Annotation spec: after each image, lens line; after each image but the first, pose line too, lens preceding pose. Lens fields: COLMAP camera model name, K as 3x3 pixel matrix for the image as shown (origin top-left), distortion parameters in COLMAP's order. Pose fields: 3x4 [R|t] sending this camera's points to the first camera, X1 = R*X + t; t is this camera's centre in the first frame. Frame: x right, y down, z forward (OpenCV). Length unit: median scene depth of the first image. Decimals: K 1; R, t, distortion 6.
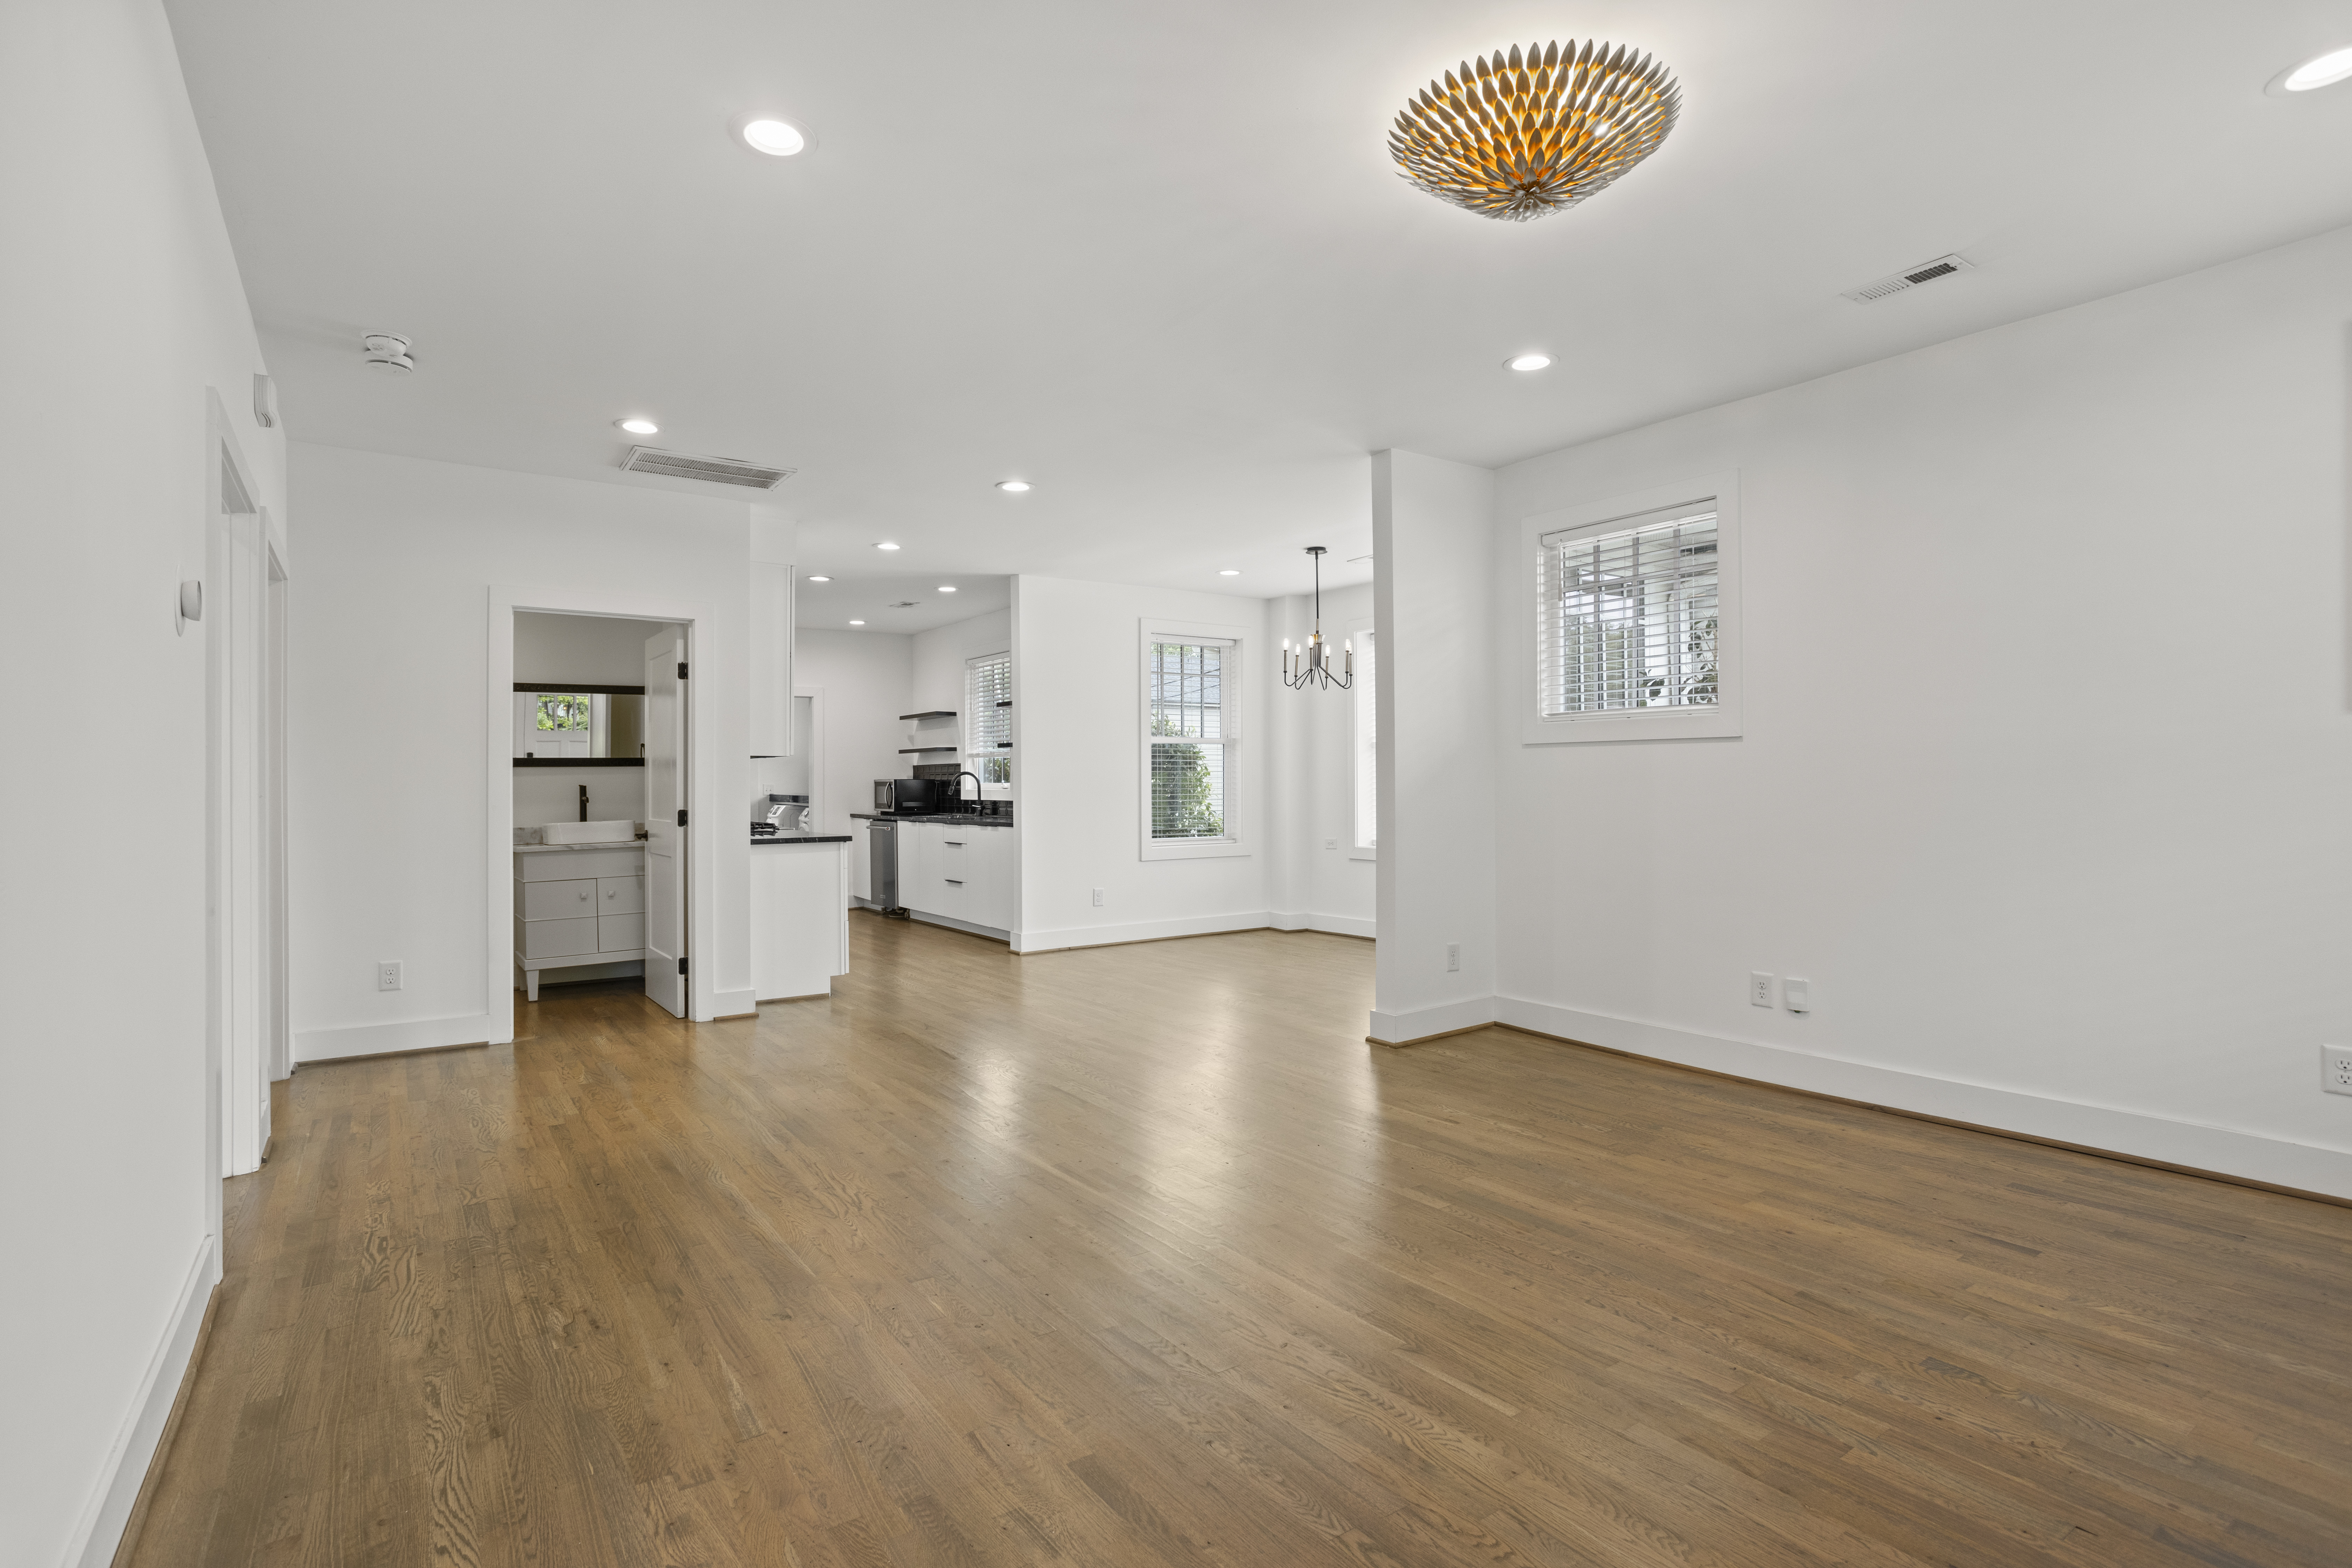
lens RADIAL K [[1172.1, 0, 1183.8], [0, 1172.1, 788.8], [0, 0, 1]] dist [0.002431, 0.003581]
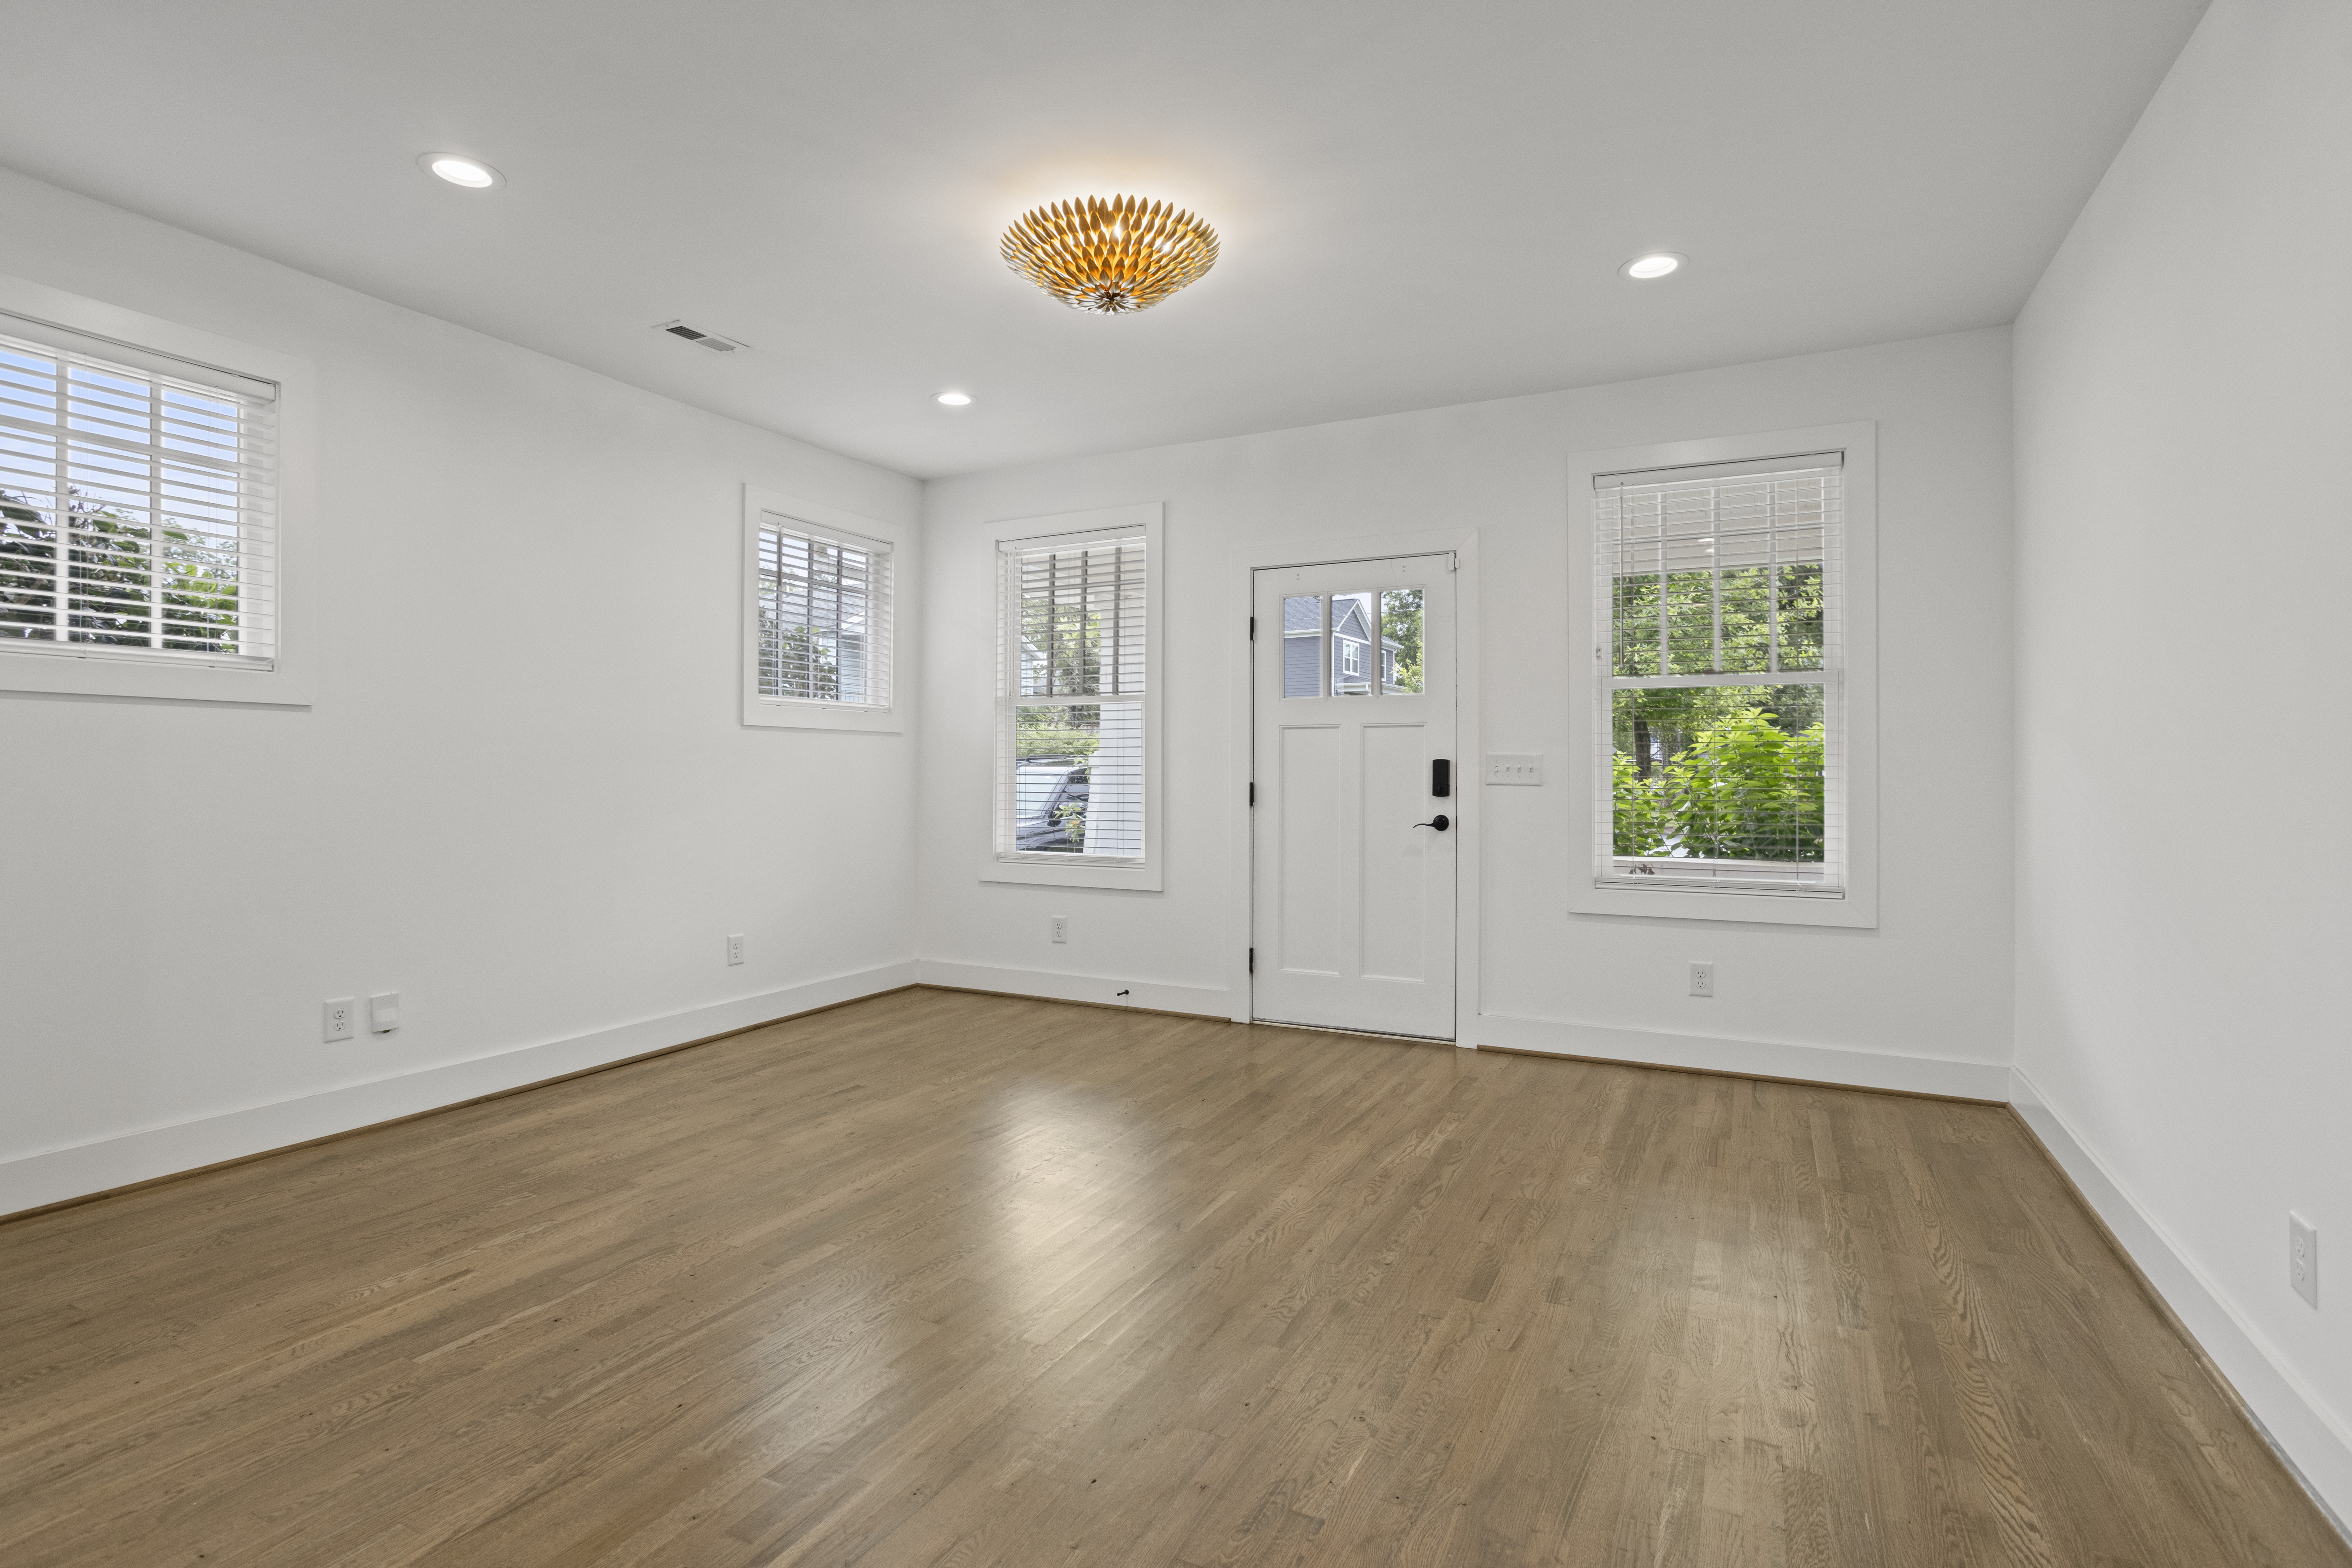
lens RADIAL K [[1172.1, 0, 1132.3], [0, 1172.1, 764.4], [0, 0, 1]] dist [0.002431, 0.003581]
pose [[-0.465616, 0.017598, 0.884812, -0.648443], [-0.002230, 0.999776, -0.021058, 0.013740], [-0.884984, -0.011778, -0.465472, 1.188094]]
